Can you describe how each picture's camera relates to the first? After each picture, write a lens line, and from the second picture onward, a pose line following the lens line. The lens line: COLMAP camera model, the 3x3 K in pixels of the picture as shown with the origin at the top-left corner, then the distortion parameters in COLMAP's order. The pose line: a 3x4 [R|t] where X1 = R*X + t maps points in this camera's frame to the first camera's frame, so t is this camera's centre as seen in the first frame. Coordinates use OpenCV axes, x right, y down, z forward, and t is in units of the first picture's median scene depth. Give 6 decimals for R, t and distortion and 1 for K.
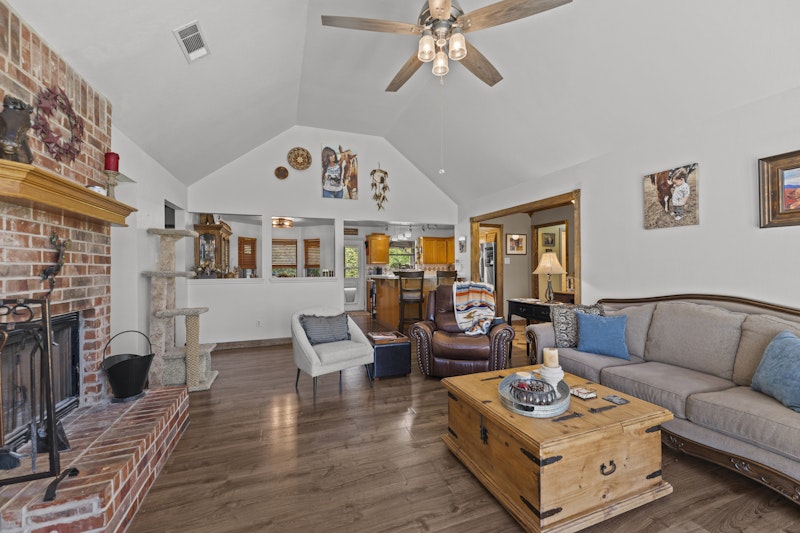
lens RADIAL K [[325.3, 0, 401.9], [0, 325.3, 265.8], [0, 0, 1]] dist [0.000339, -0.000054]
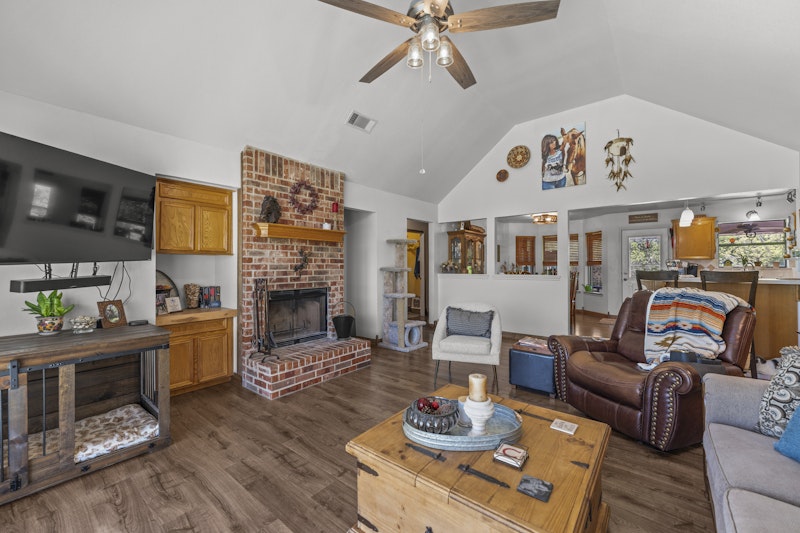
lens RADIAL K [[325.3, 0, 395.4], [0, 325.3, 264.3], [0, 0, 1]] dist [0.000339, -0.000054]
pose [[0.496118, 0.001936, -0.868253, 0.483588], [0.005140, 0.999973, 0.005167, -0.004579], [0.868240, -0.007026, 0.496095, 0.216991]]
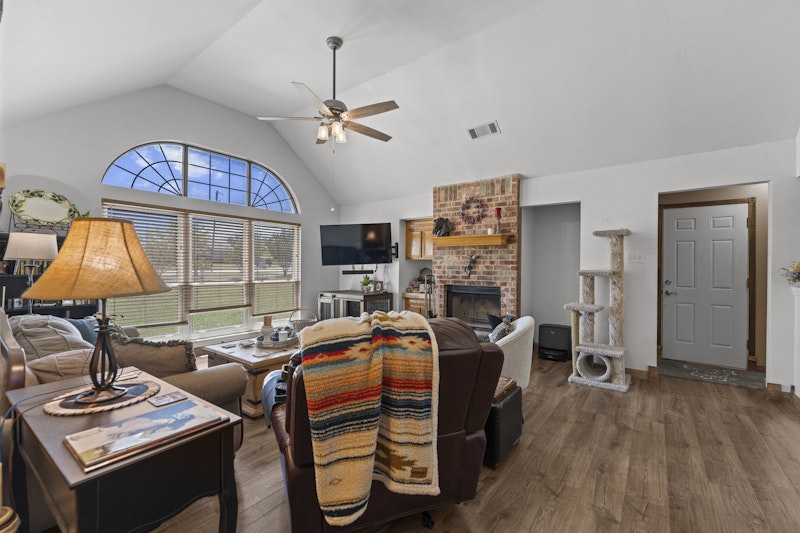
lens RADIAL K [[325.3, 0, 398.7], [0, 325.3, 269.8], [0, 0, 1]] dist [0.000339, -0.000054]
pose [[-0.851196, 0.008107, -0.524785, 0.355513], [0.002388, 0.999930, 0.011574, 0.000017], [0.524843, 0.008598, -0.851156, 1.317097]]
